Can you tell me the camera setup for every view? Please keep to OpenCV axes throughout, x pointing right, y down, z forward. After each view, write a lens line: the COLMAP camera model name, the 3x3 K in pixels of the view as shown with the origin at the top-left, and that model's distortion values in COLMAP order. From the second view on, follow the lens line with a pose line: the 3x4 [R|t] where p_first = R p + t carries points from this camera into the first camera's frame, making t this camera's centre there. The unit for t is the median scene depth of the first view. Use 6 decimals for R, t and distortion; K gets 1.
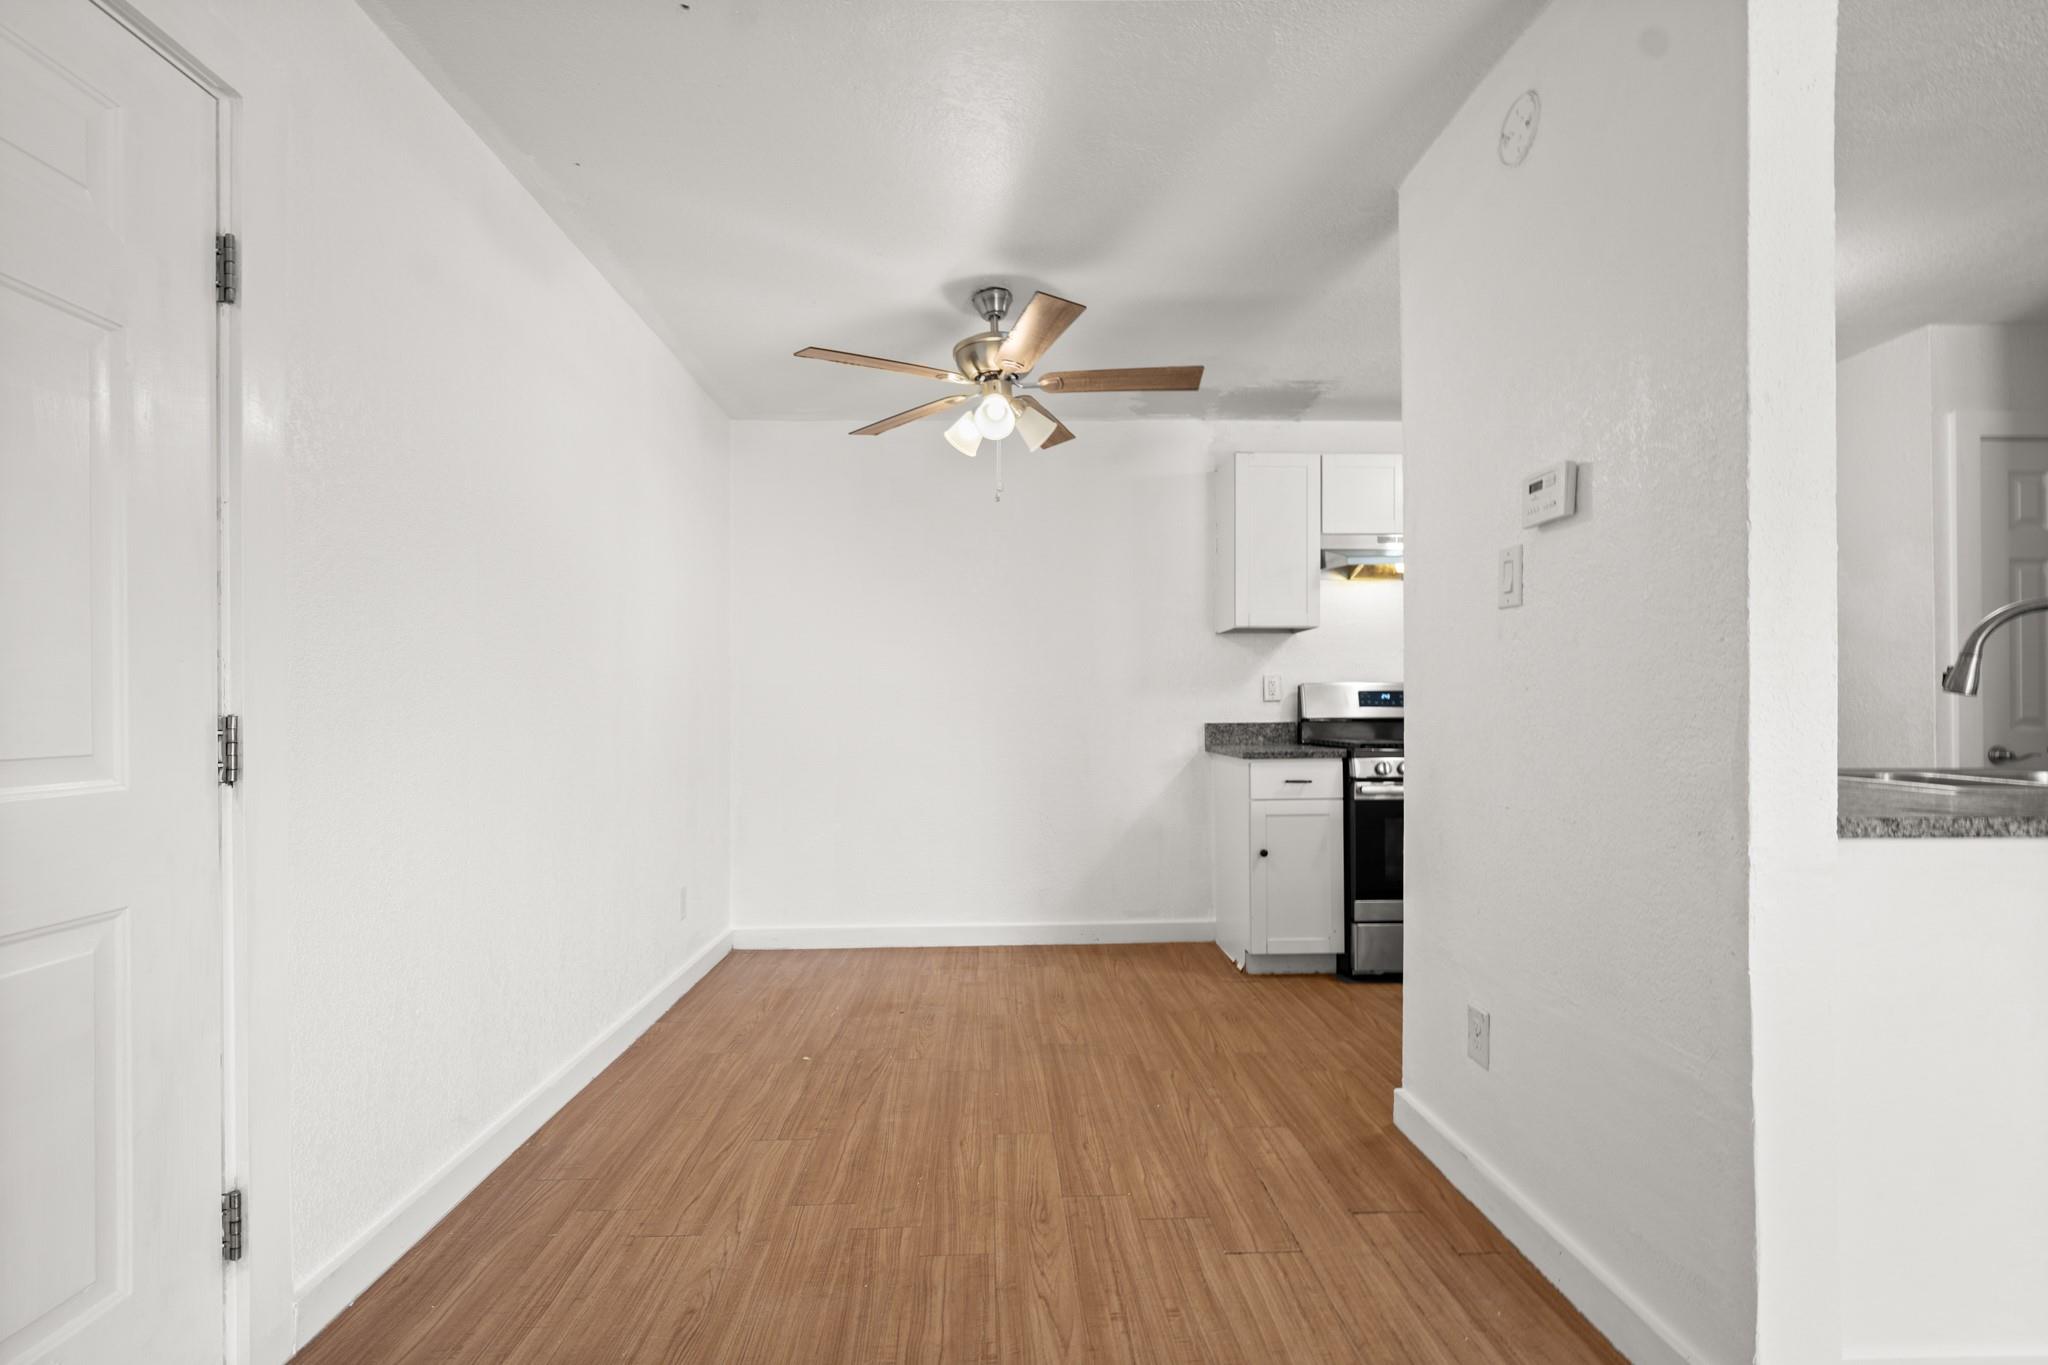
lens RADIAL K [[919.3, 0, 1013.5], [0, 919.3, 710.5], [0, 0, 1]] dist [0.000041, -0.000039]
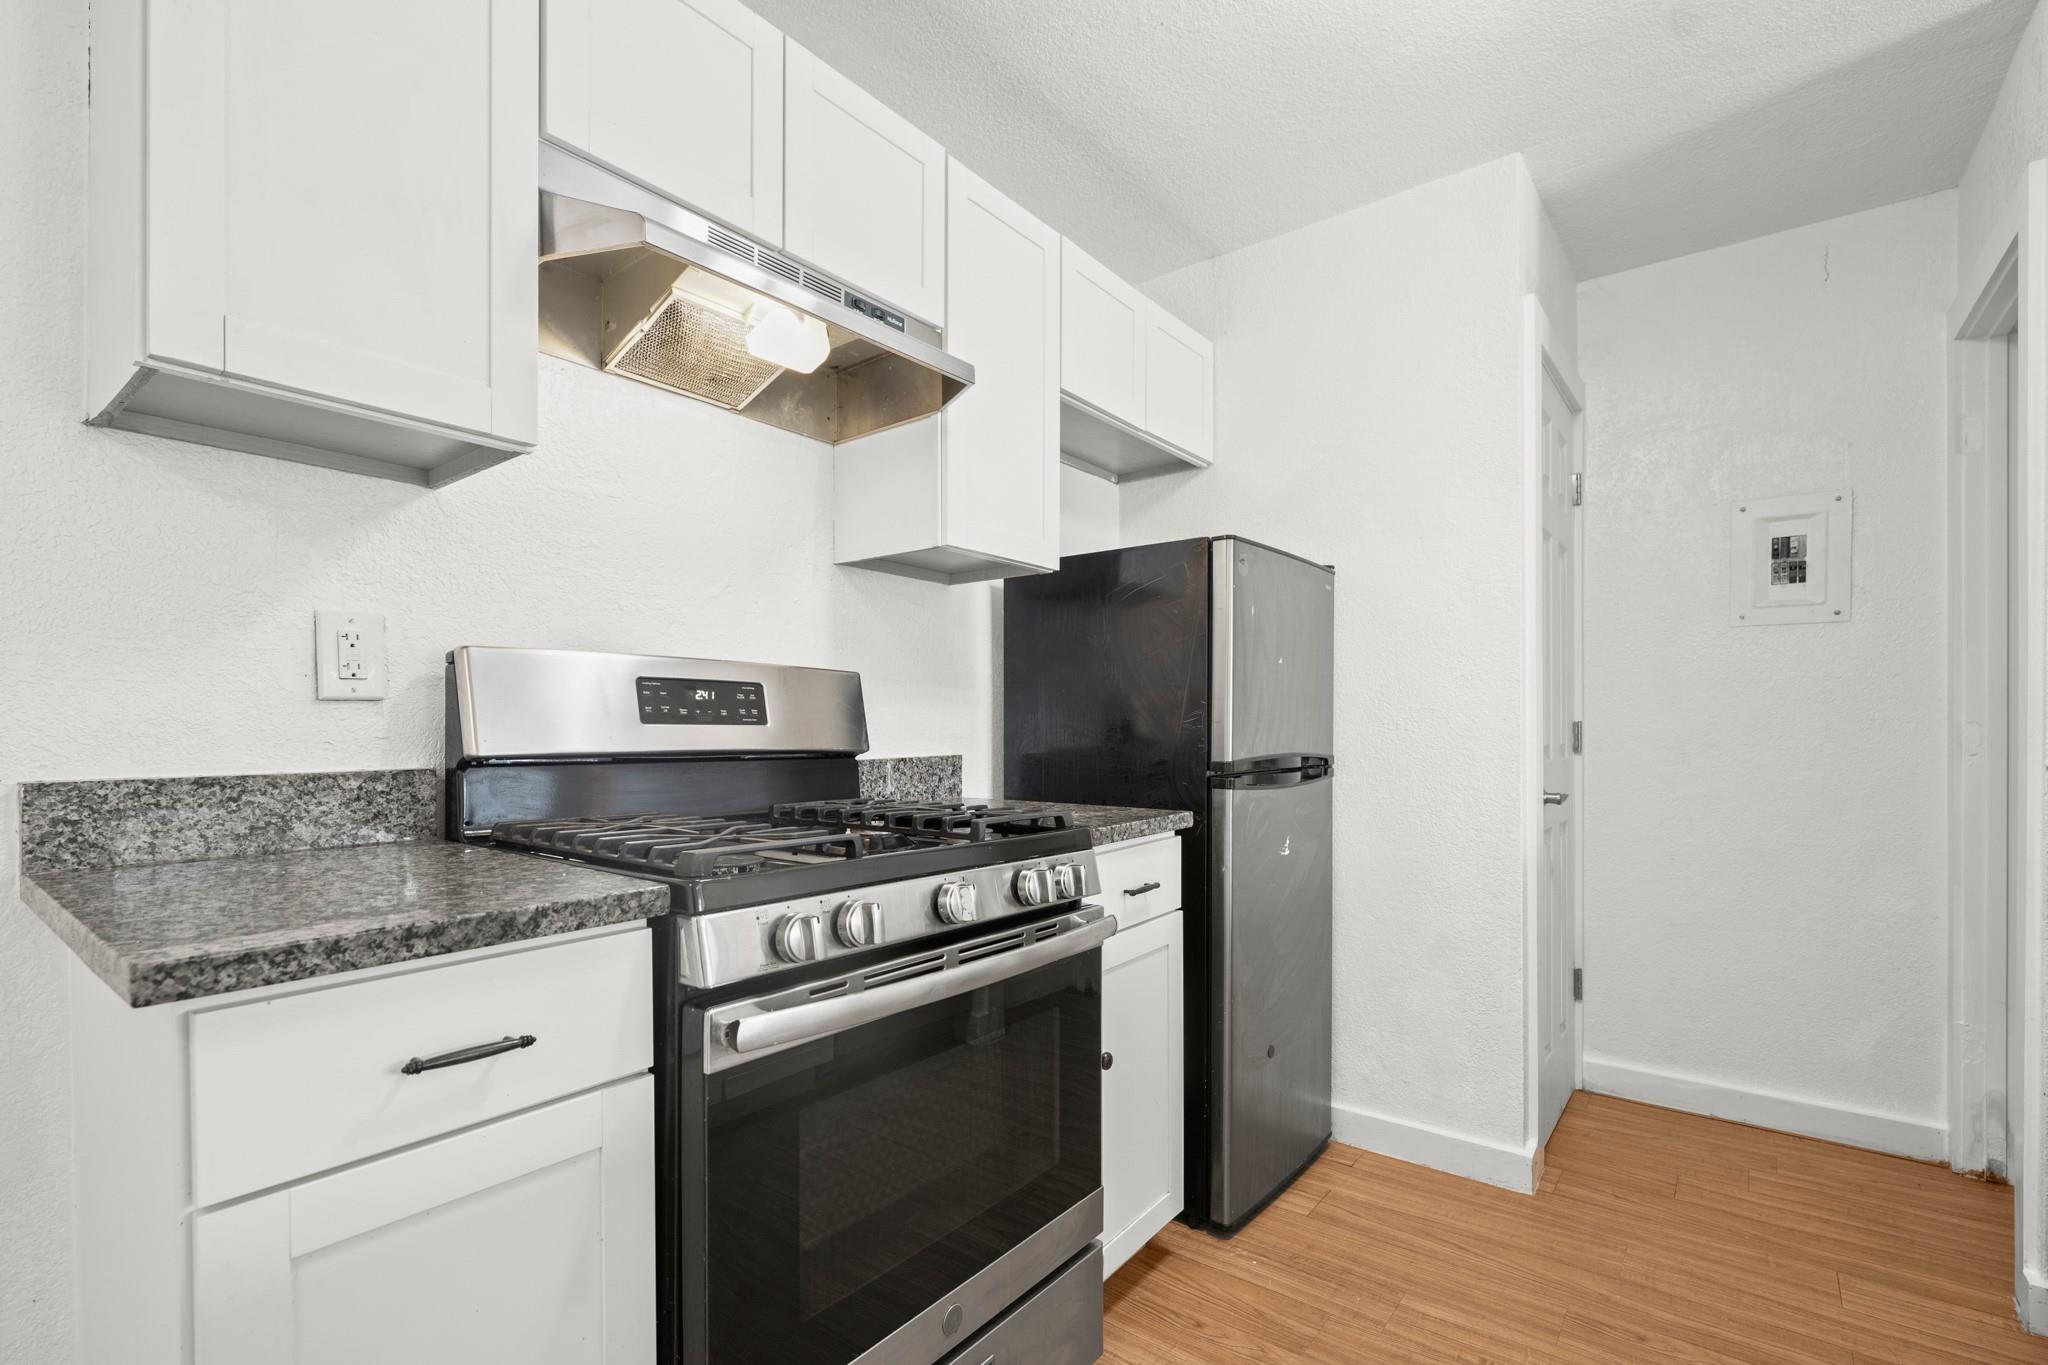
lens RADIAL K [[940.7, 0, 1021.1], [0, 940.7, 733.0], [0, 0, 1]] dist [0.000136, 0.000099]
pose [[0.646075, 0.001030, 0.763273, 0.223678], [-0.005023, 0.999983, 0.002902, -0.001915], [-0.763257, -0.005709, 0.646069, 0.754197]]
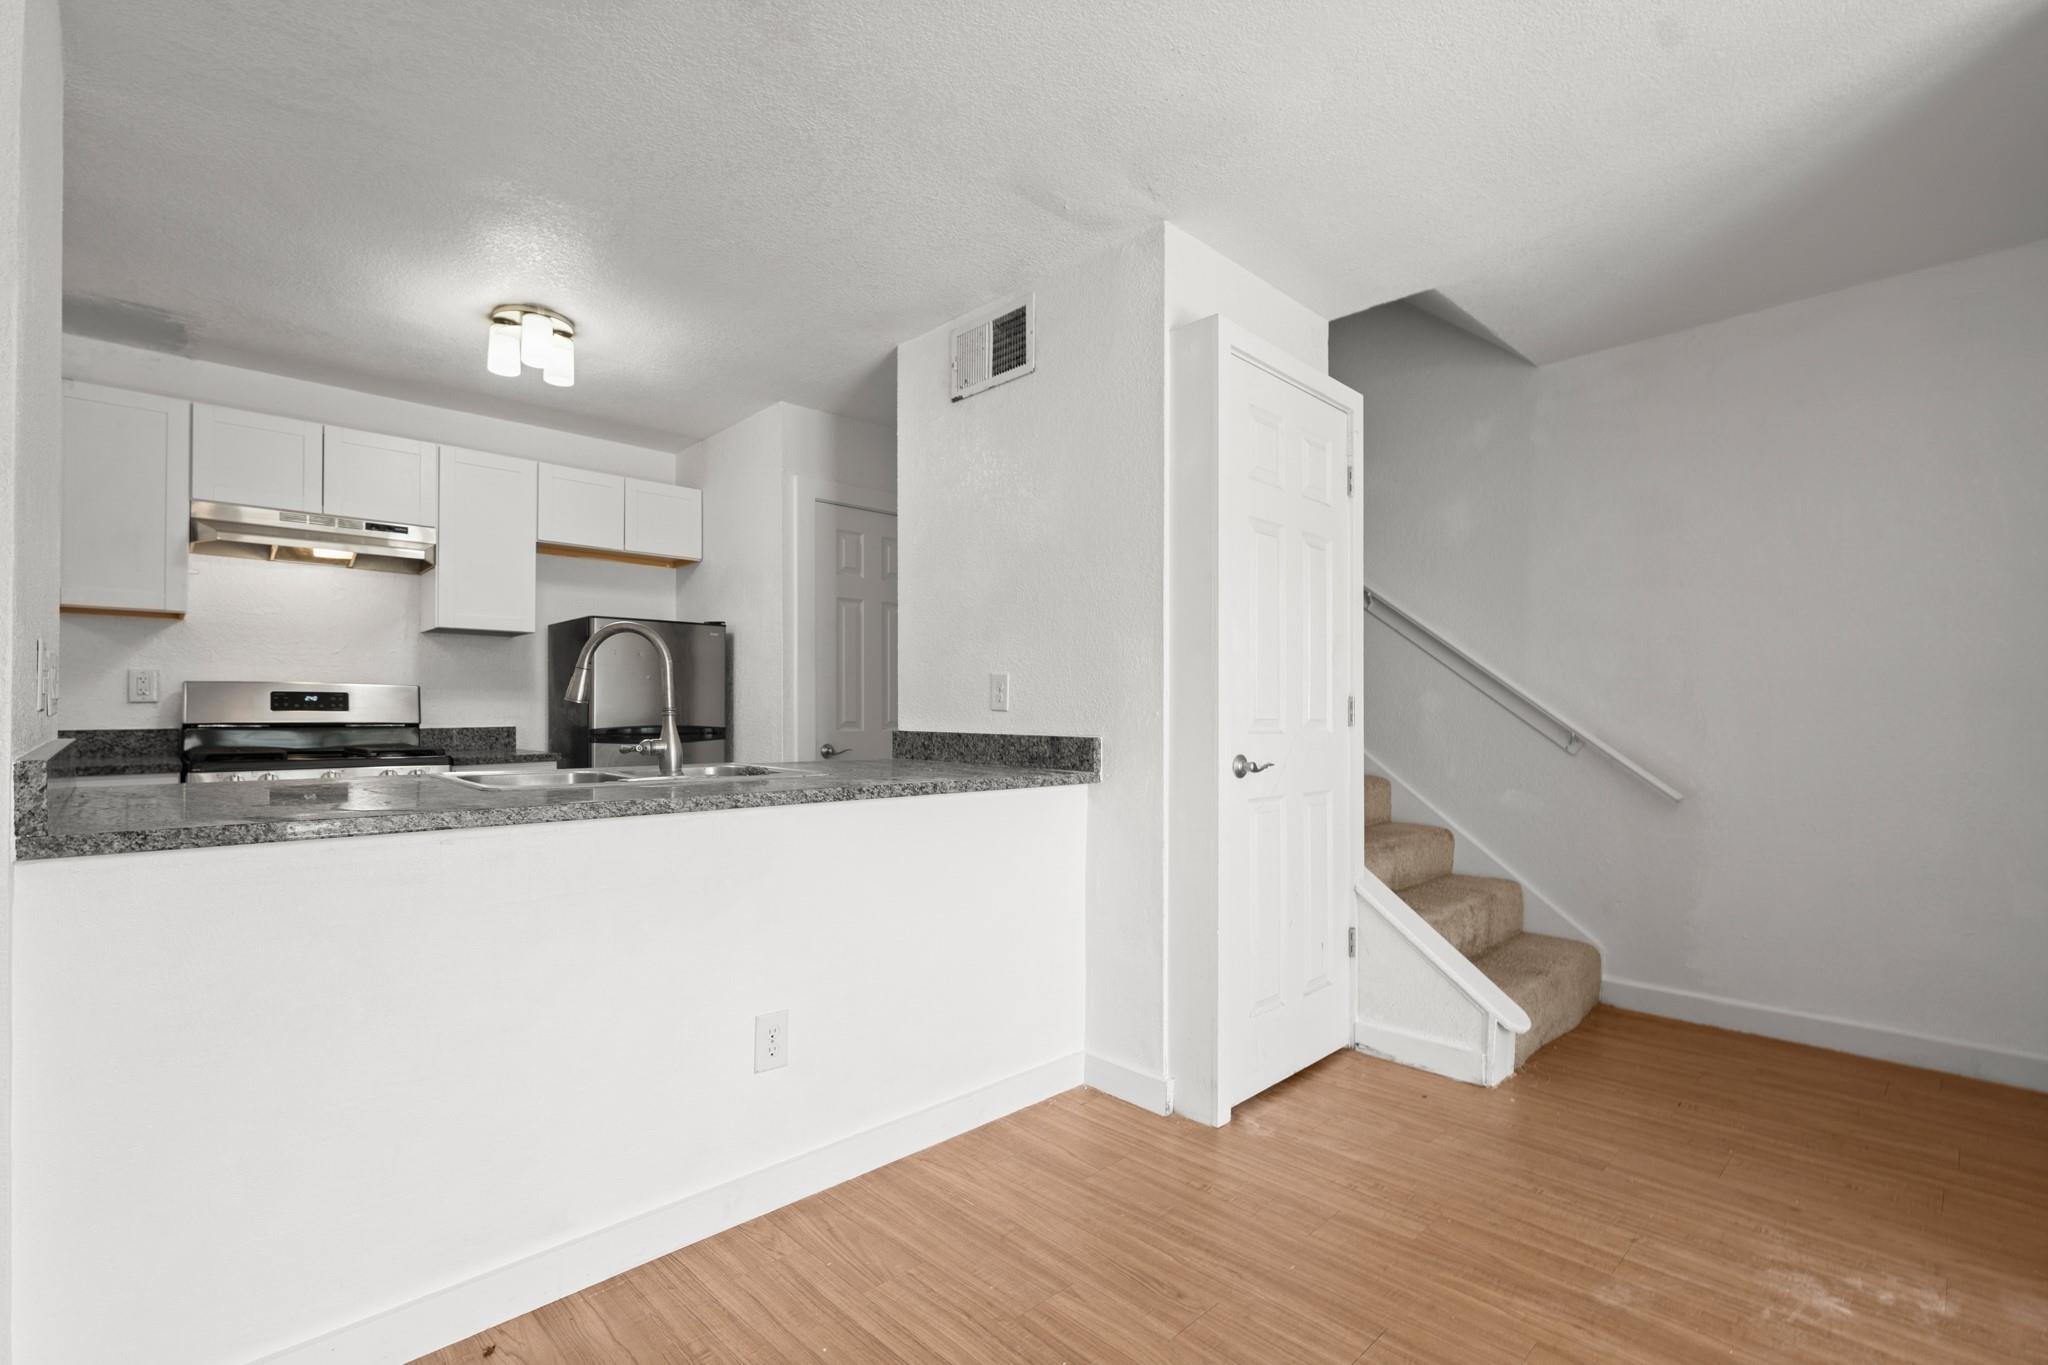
lens RADIAL K [[928.3, 0, 1027.5], [0, 928.3, 708.4], [0, 0, 1]] dist [-0.000470, 0.000119]
pose [[0.743467, 0.006532, 0.668741, 0.371660], [-0.002605, 0.999973, -0.006871, -0.002057], [-0.668767, 0.003366, 0.743464, -0.123100]]
